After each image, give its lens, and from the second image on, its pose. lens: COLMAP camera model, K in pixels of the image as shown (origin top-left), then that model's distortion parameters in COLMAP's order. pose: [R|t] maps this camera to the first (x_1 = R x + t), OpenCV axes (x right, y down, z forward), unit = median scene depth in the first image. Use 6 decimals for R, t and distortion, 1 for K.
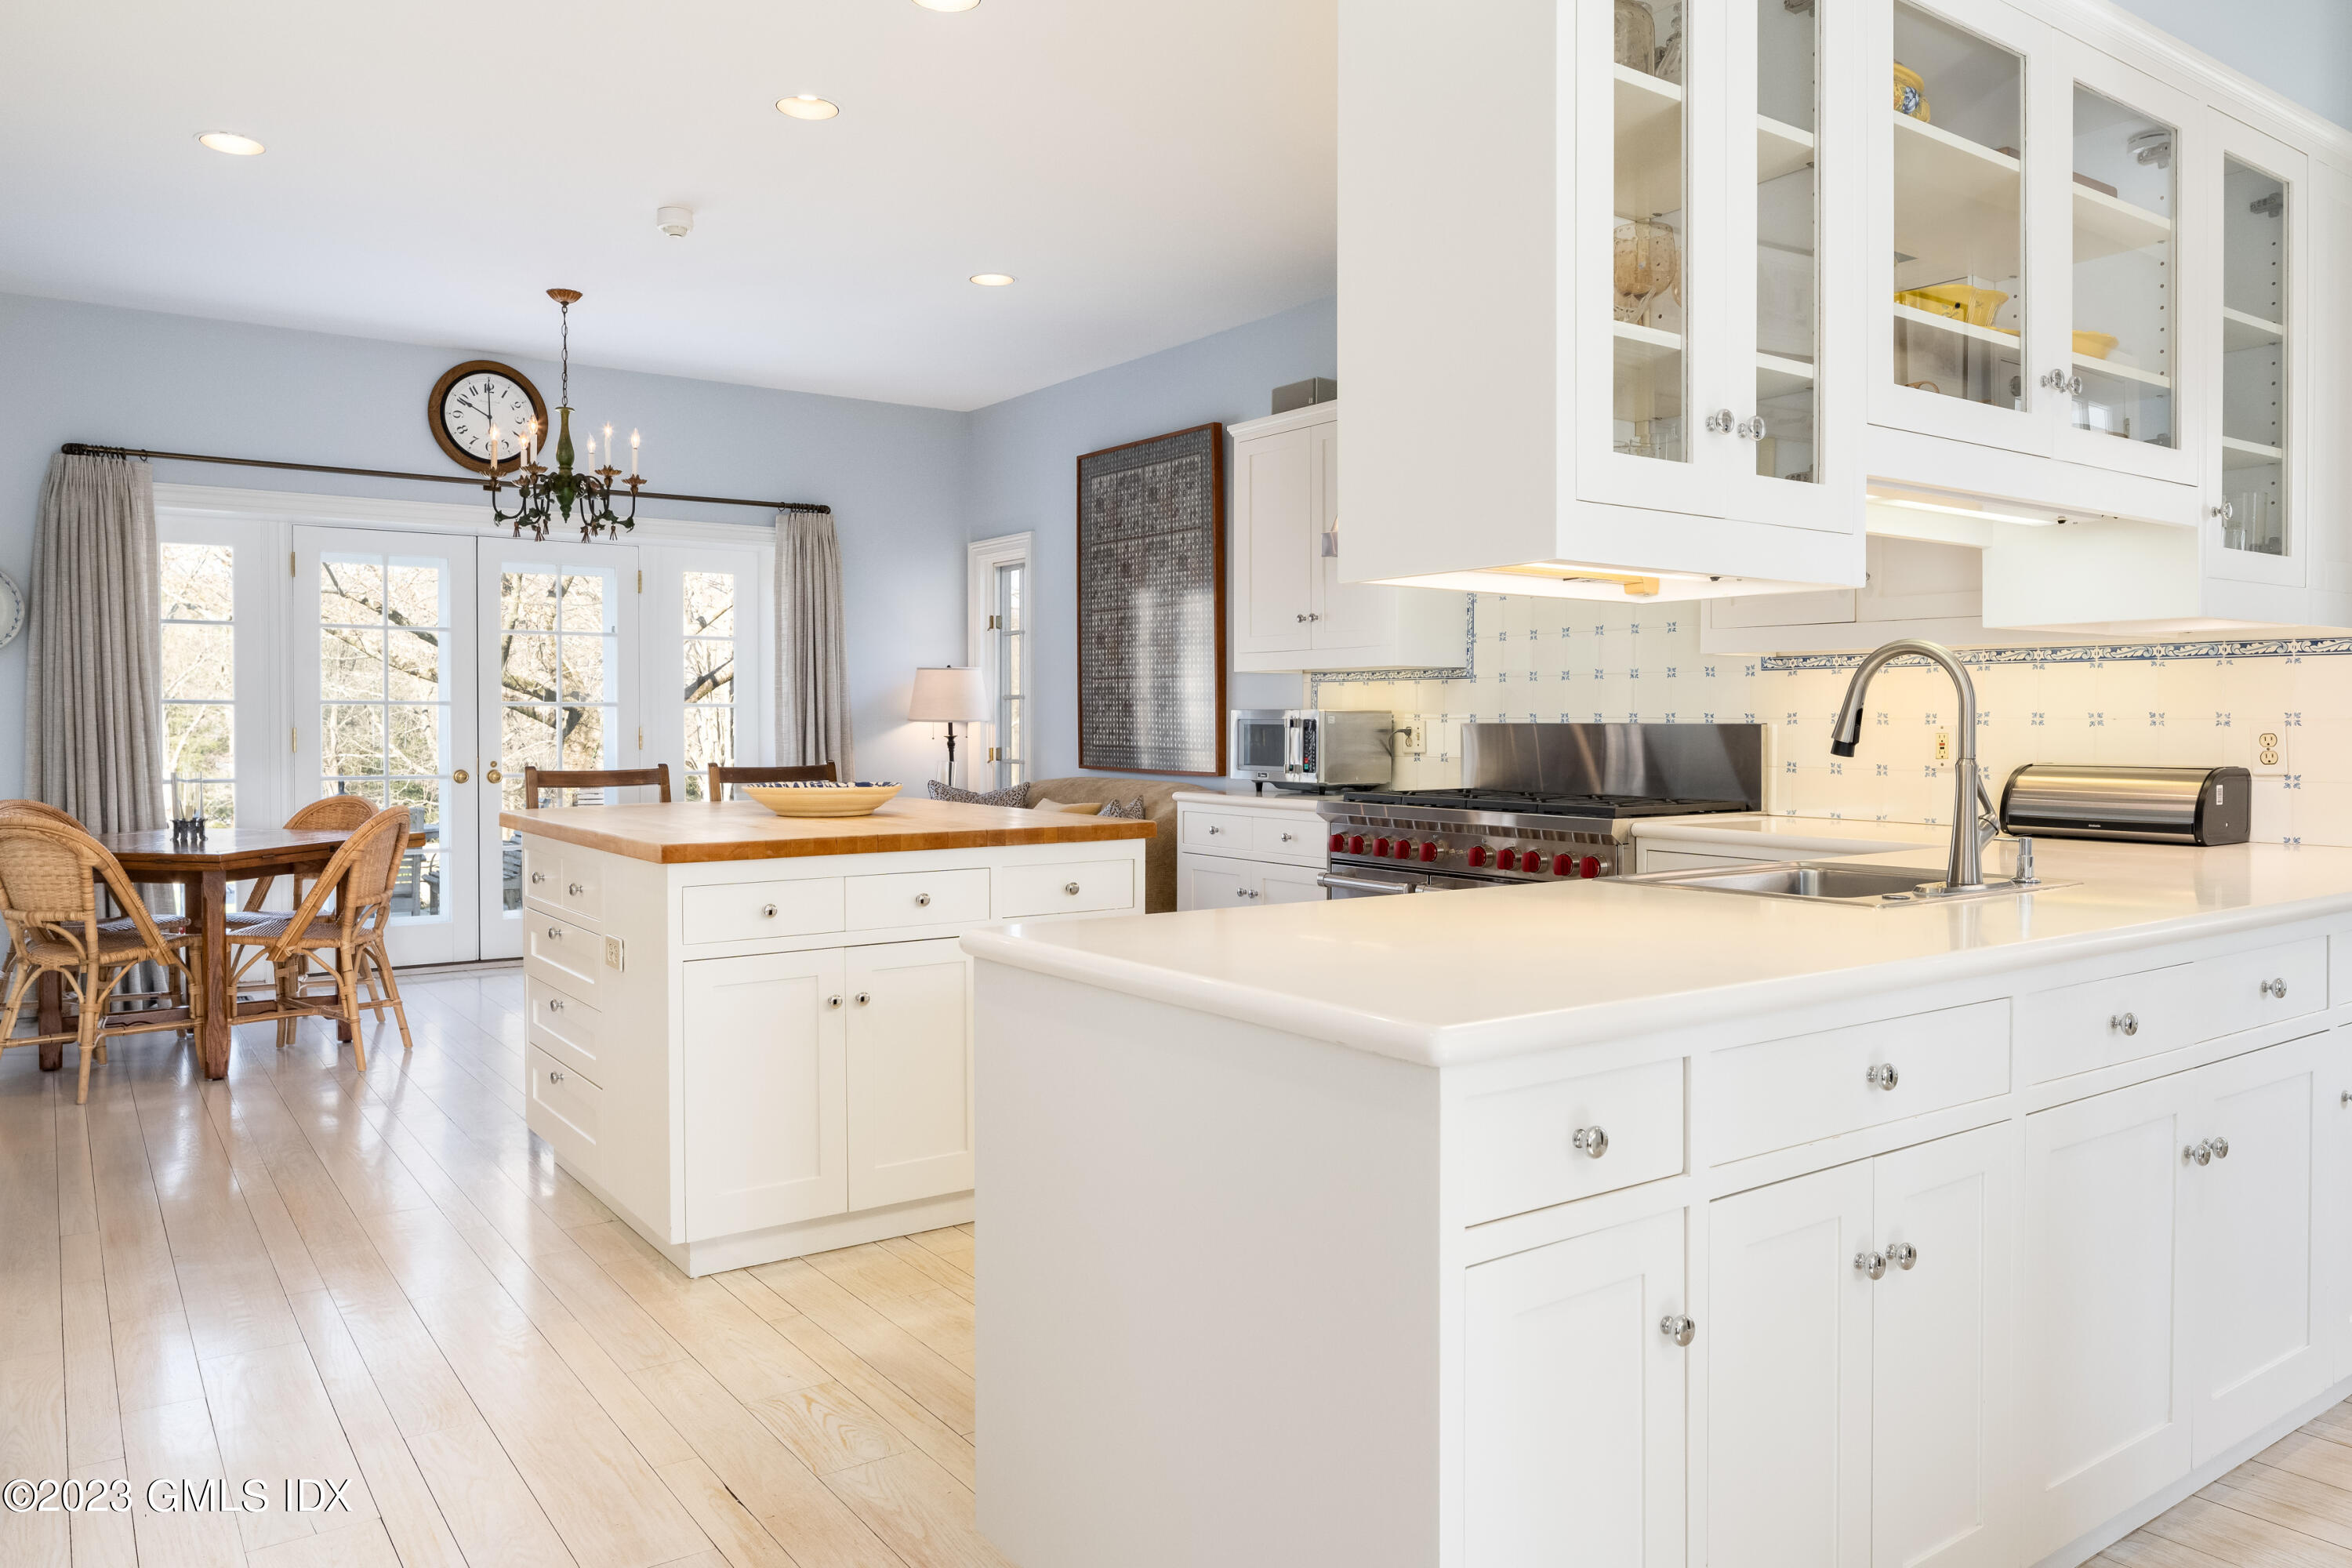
lens RADIAL K [[1598.4, 0, 1177.6], [0, 1598.4, 774.8], [0, 0, 1]] dist [-0.011080, 0.004275]
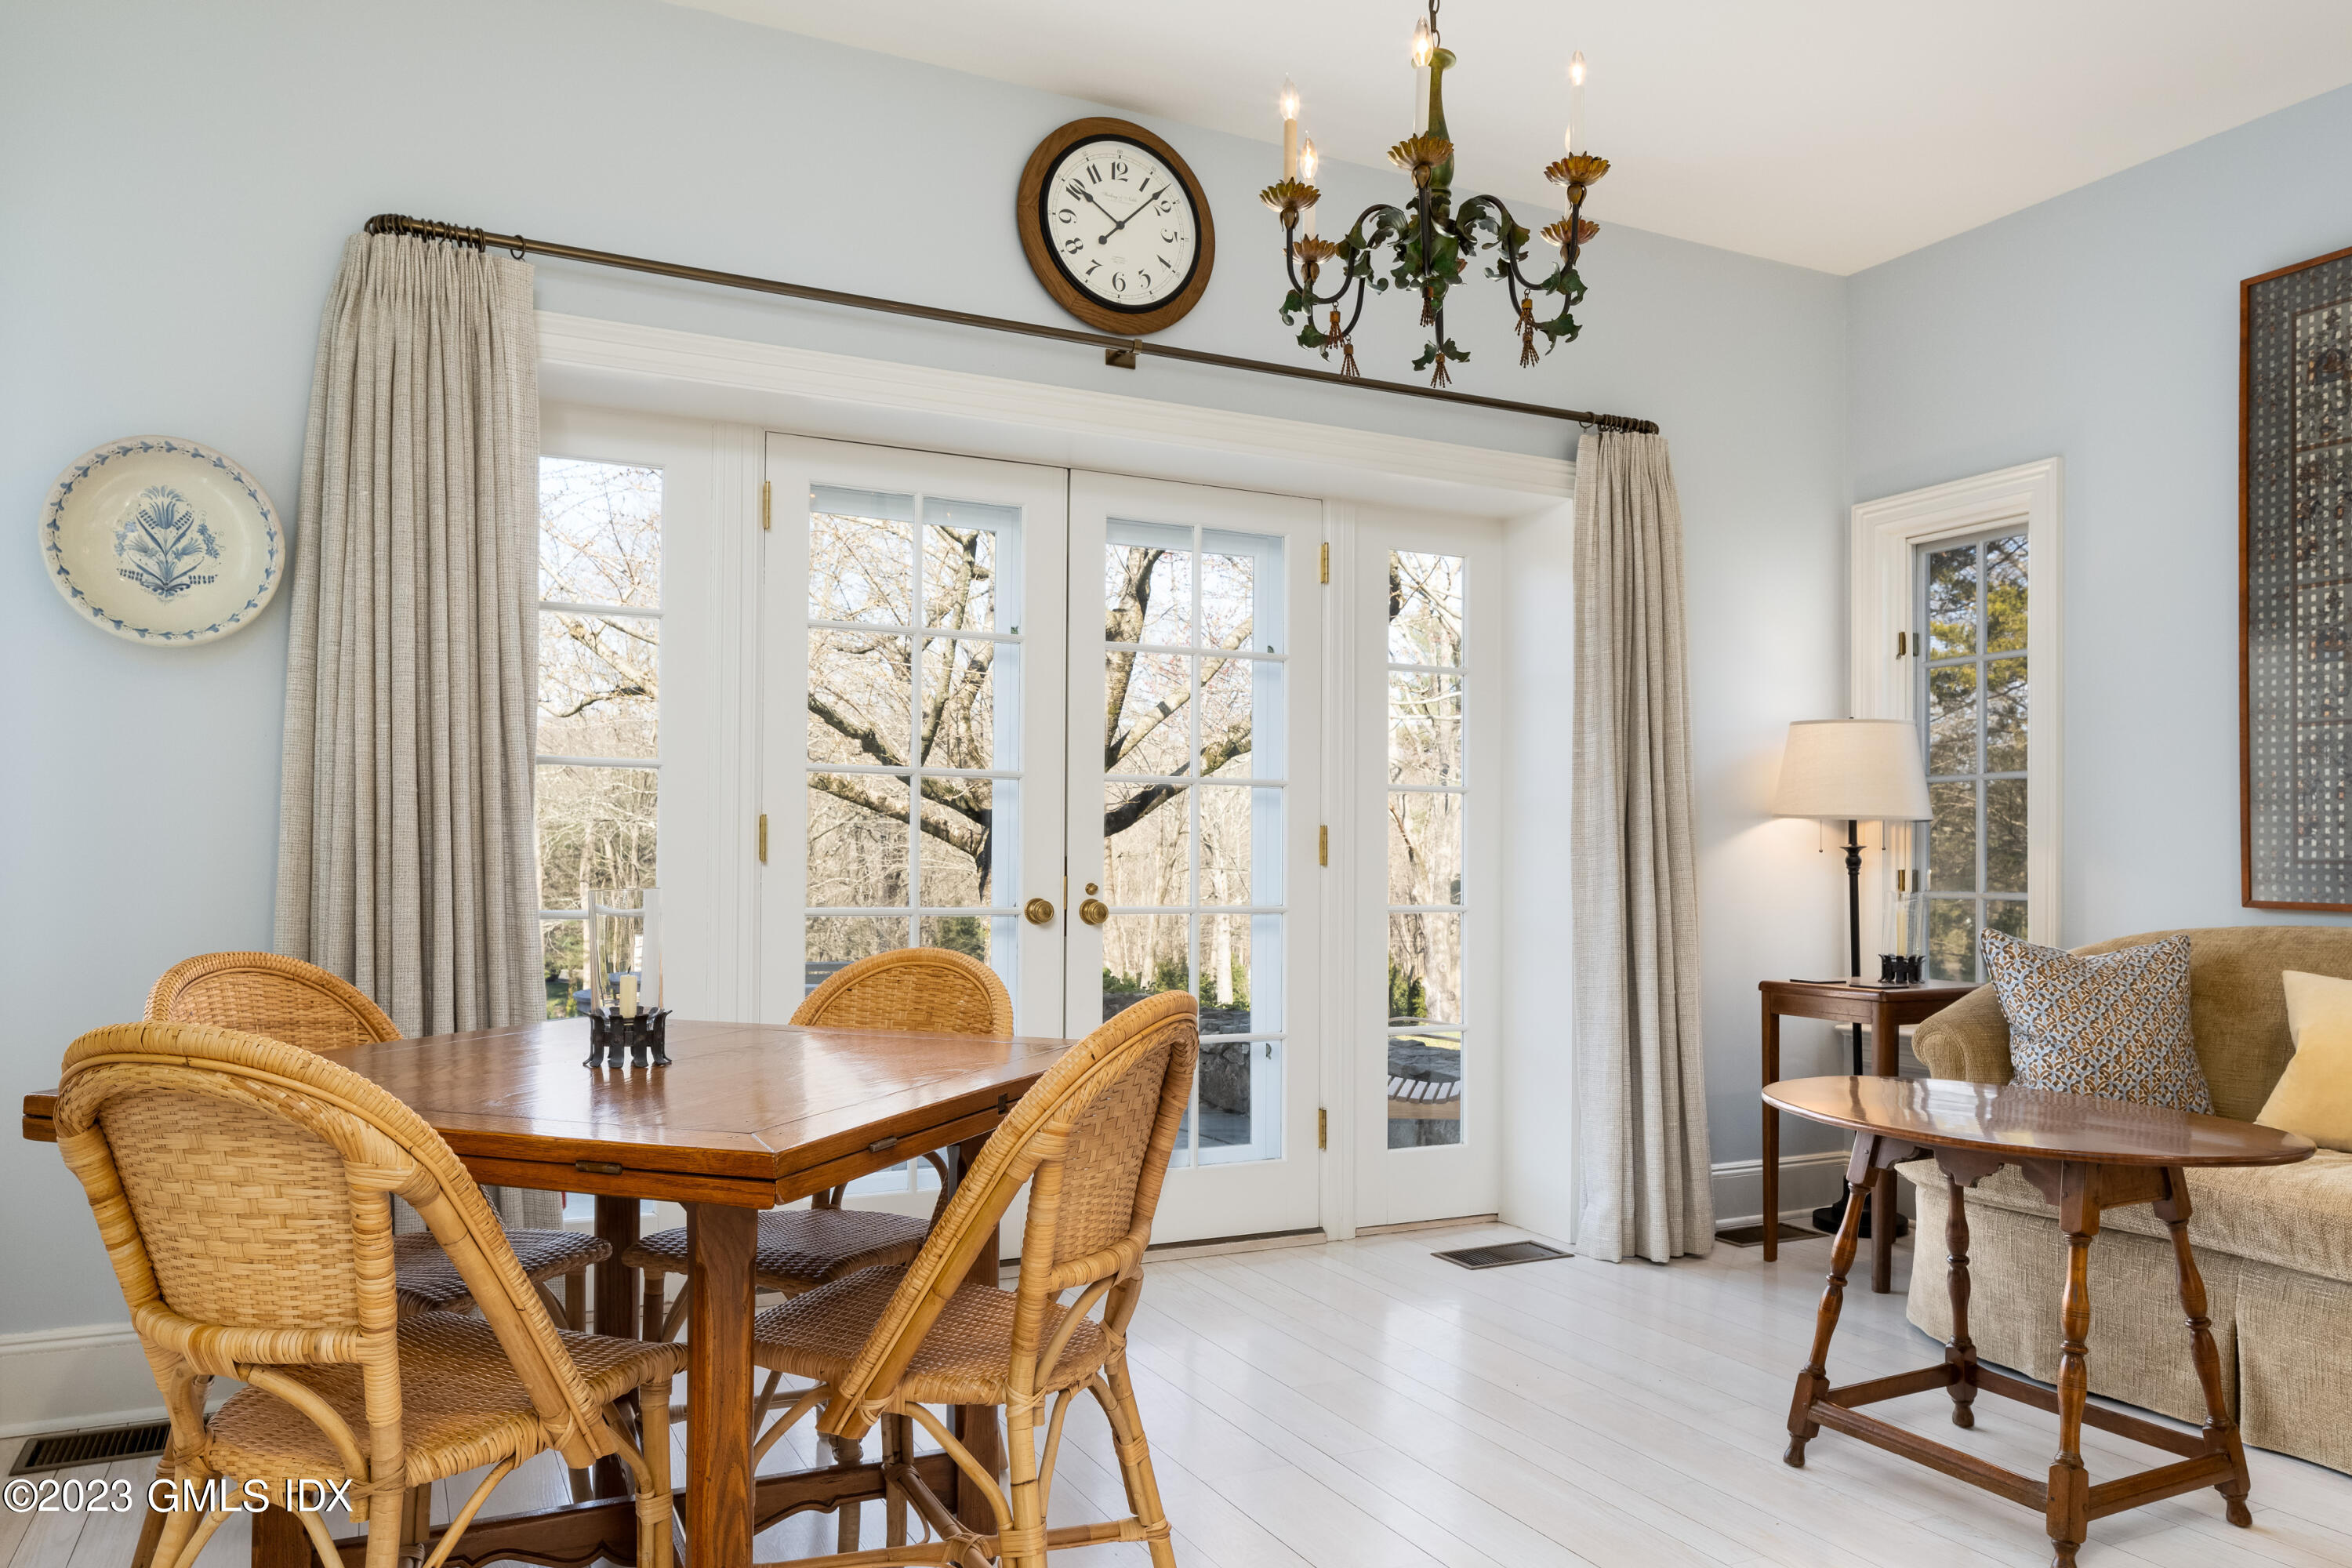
lens RADIAL K [[1598.4, 0, 1167.2], [0, 1598.4, 878.2], [0, 0, 1]] dist [-0.011080, 0.004275]
pose [[0.987208, 0.006790, -0.159292, -0.382617], [-0.010742, 0.999655, -0.023959, 0.002620], [0.159074, 0.025364, 0.986941, 0.567100]]
